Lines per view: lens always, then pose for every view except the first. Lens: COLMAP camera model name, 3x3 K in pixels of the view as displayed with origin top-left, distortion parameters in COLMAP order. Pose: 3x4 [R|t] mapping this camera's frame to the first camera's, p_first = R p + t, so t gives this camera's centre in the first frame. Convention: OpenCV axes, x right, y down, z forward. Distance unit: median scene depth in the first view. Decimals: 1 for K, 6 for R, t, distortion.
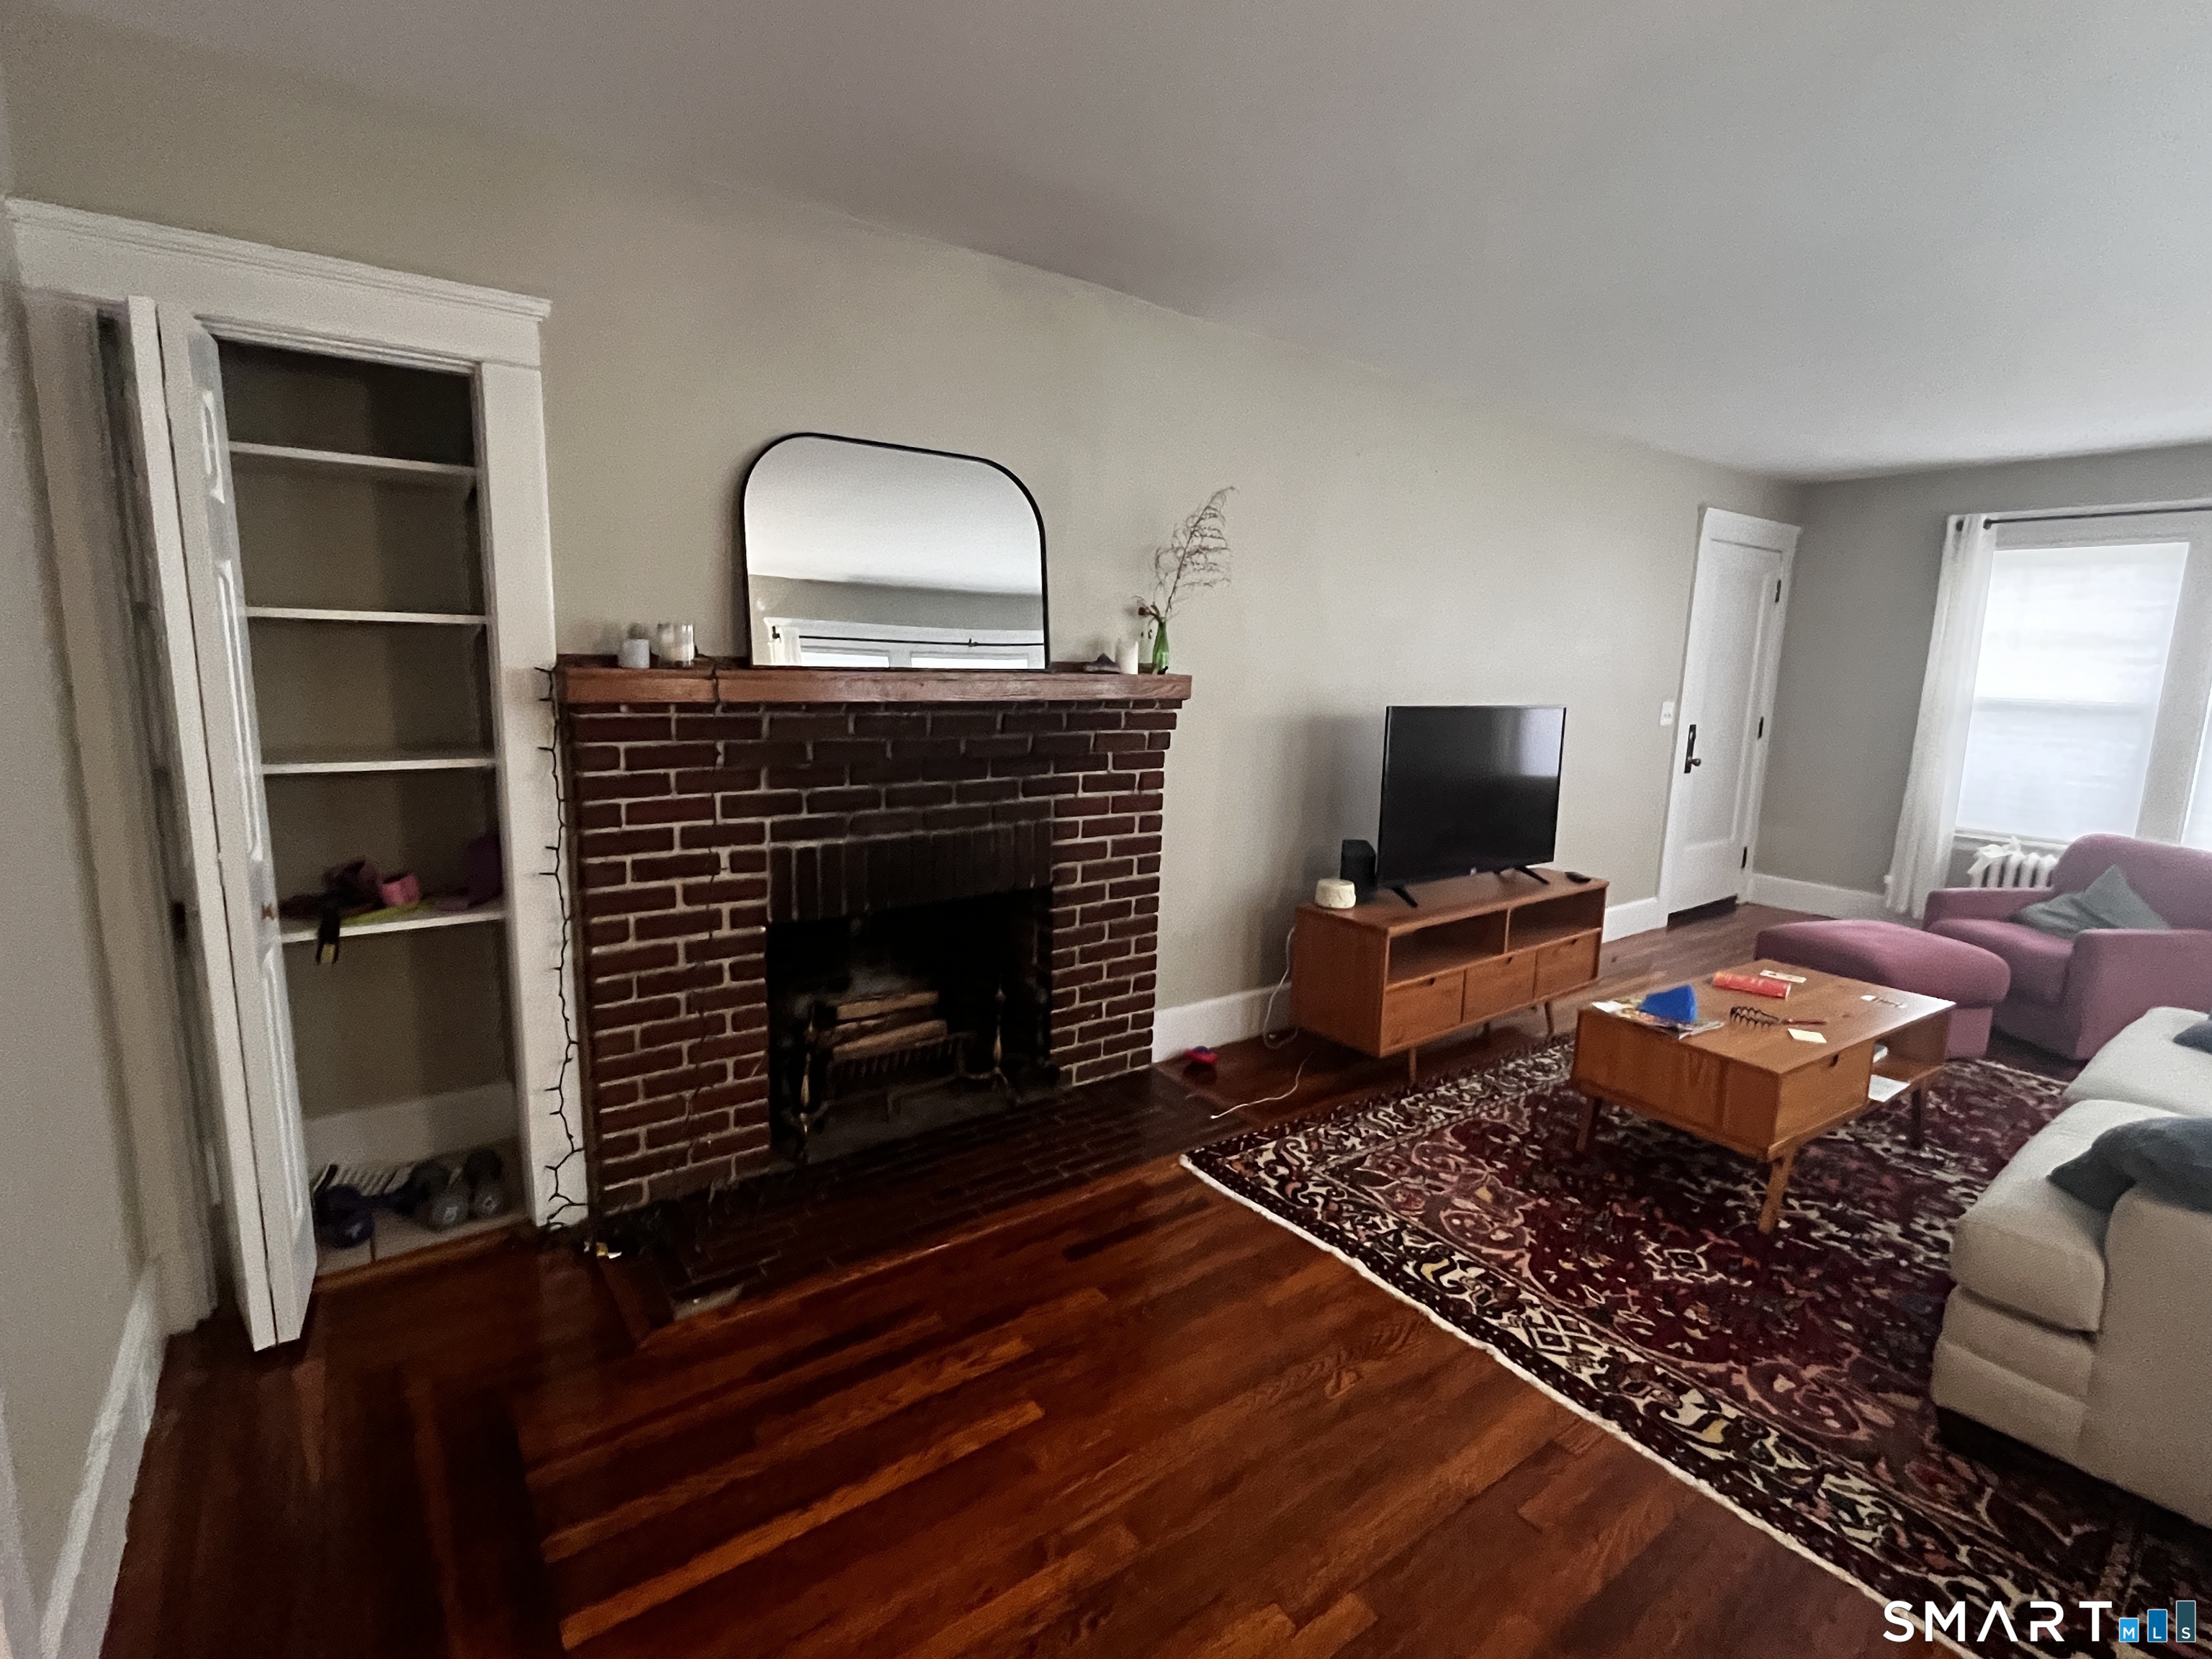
lens RADIAL K [[1055.8, 0, 1107.5], [0, 1055.8, 819.5], [0, 0, 1]] dist [-0.000993, -0.000288]
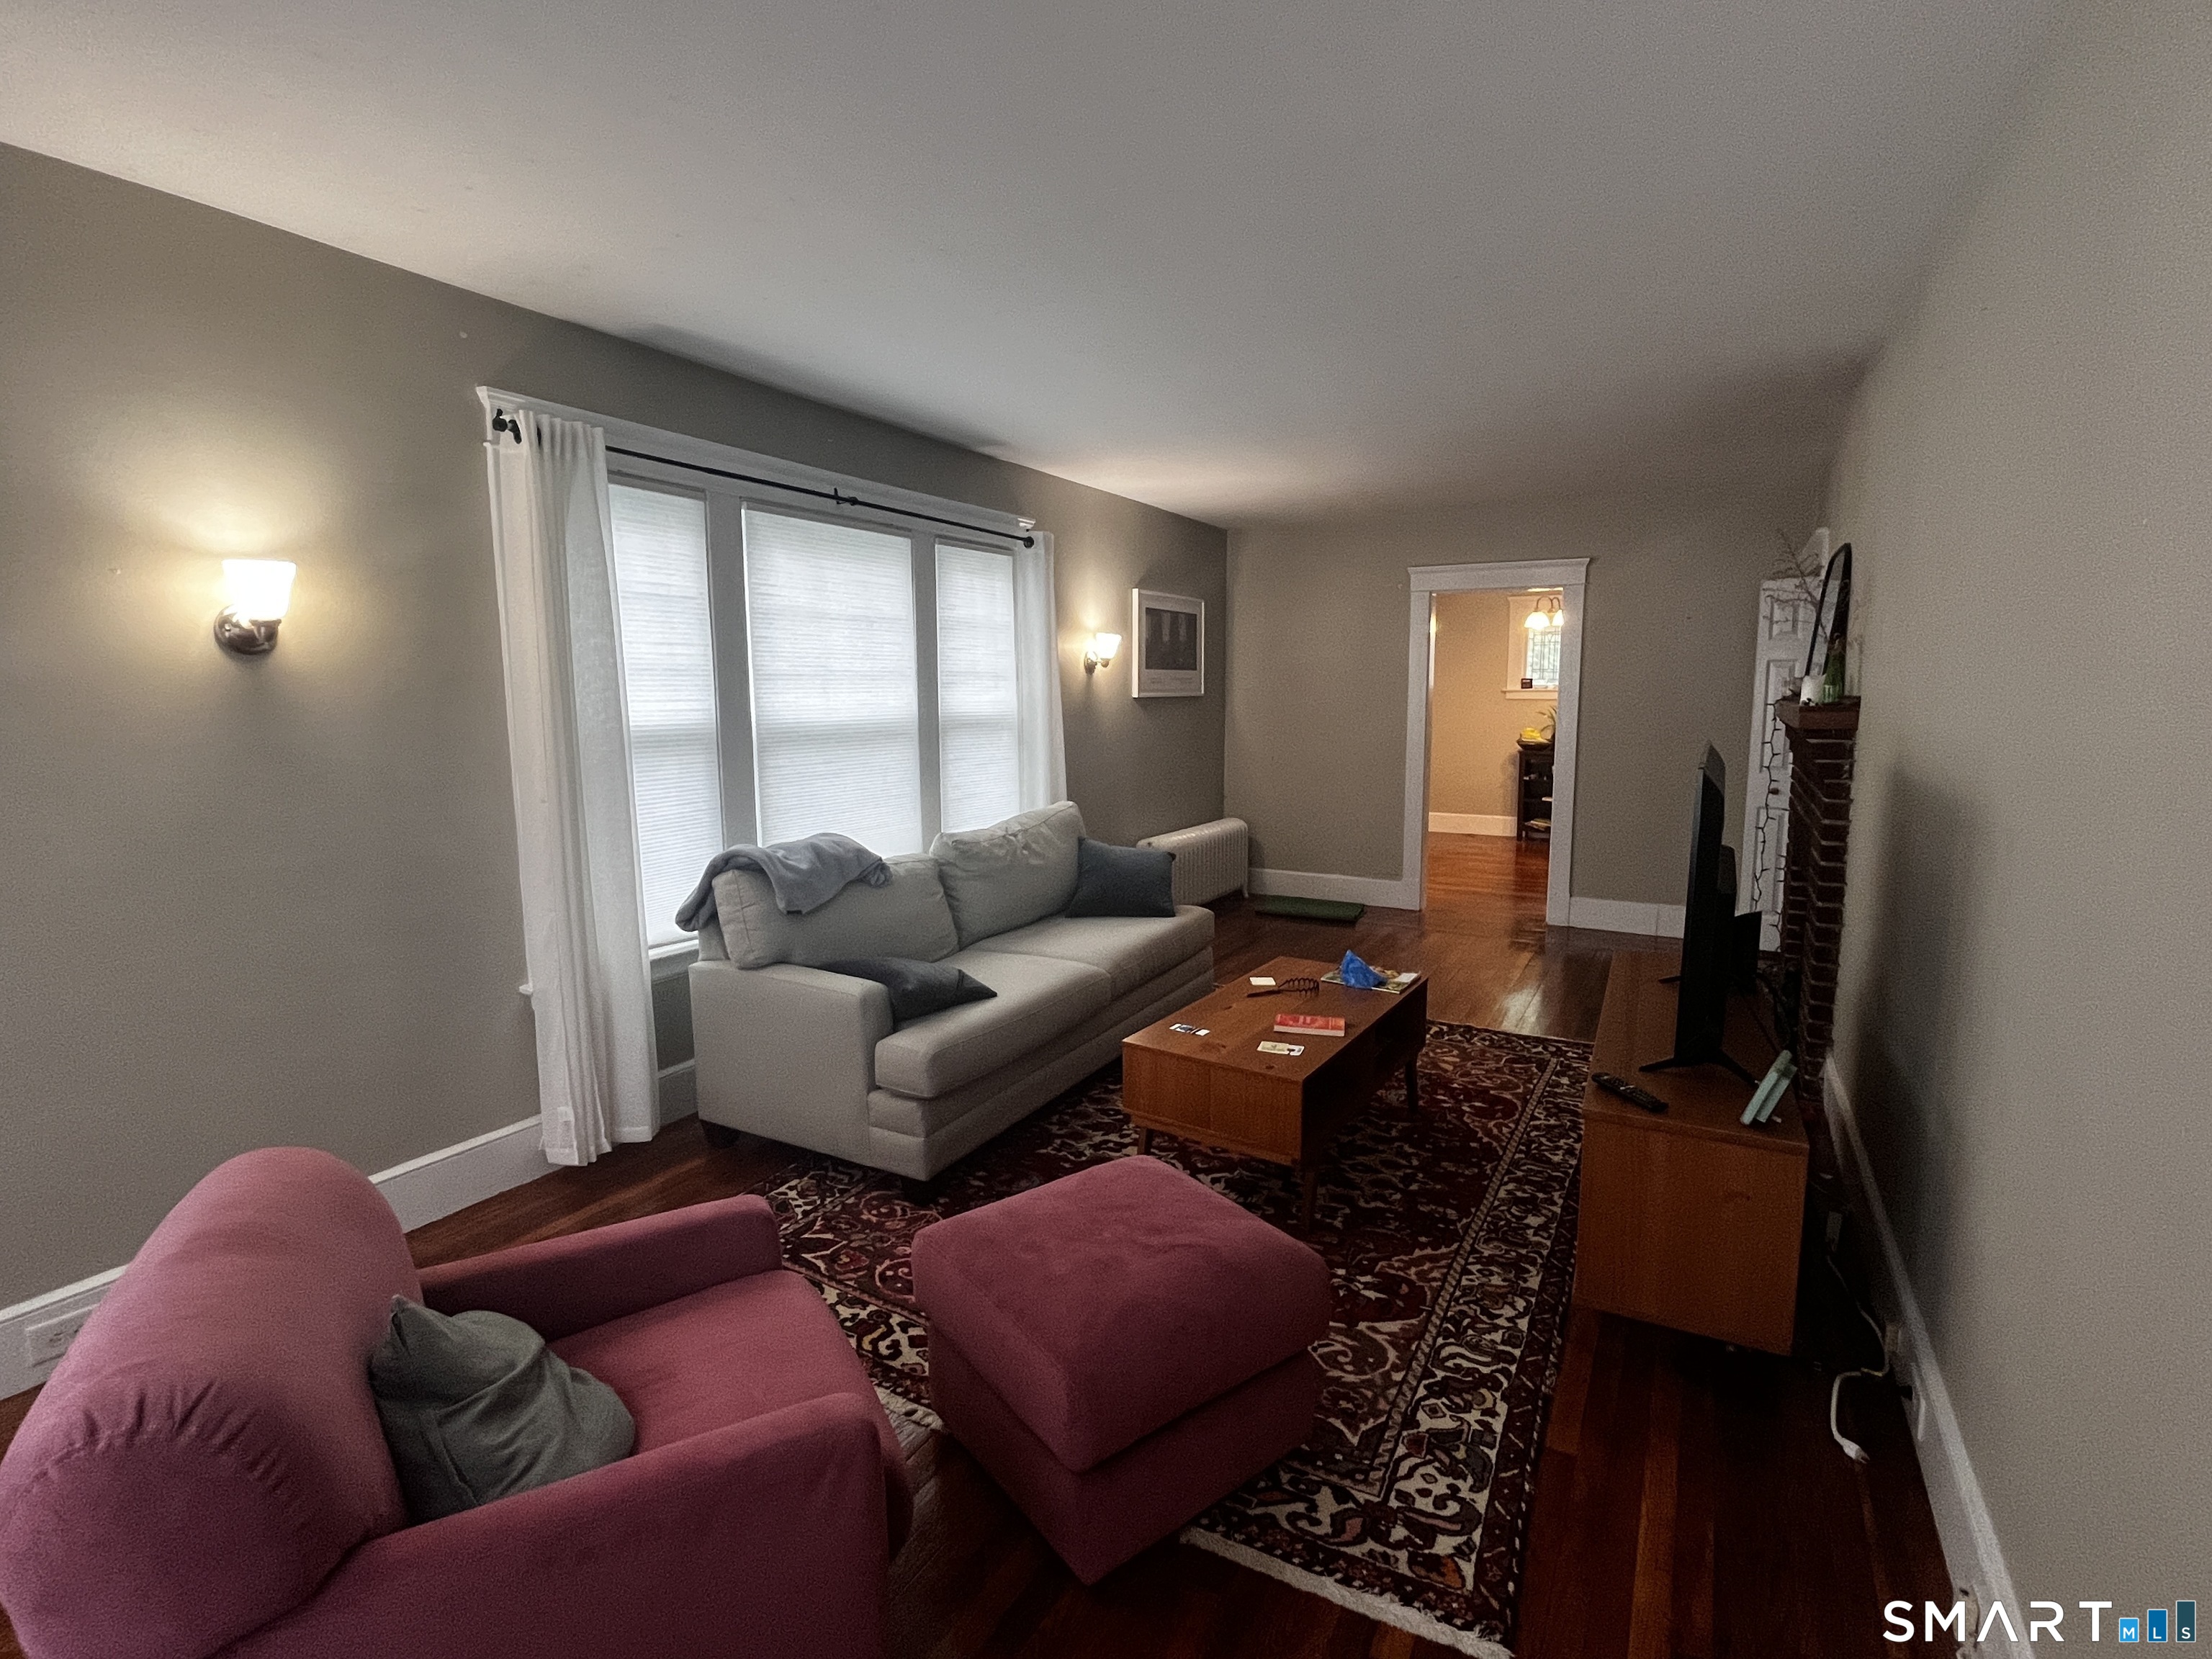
lens RADIAL K [[1055.8, 0, 1107.5], [0, 1055.8, 819.5], [0, 0, 1]] dist [-0.000993, -0.000288]
pose [[-0.915198, 0.028204, -0.402016, 1.160580], [-0.083456, 0.962660, 0.257527, -0.248707], [0.394268, 0.269239, -0.878671, 1.724849]]
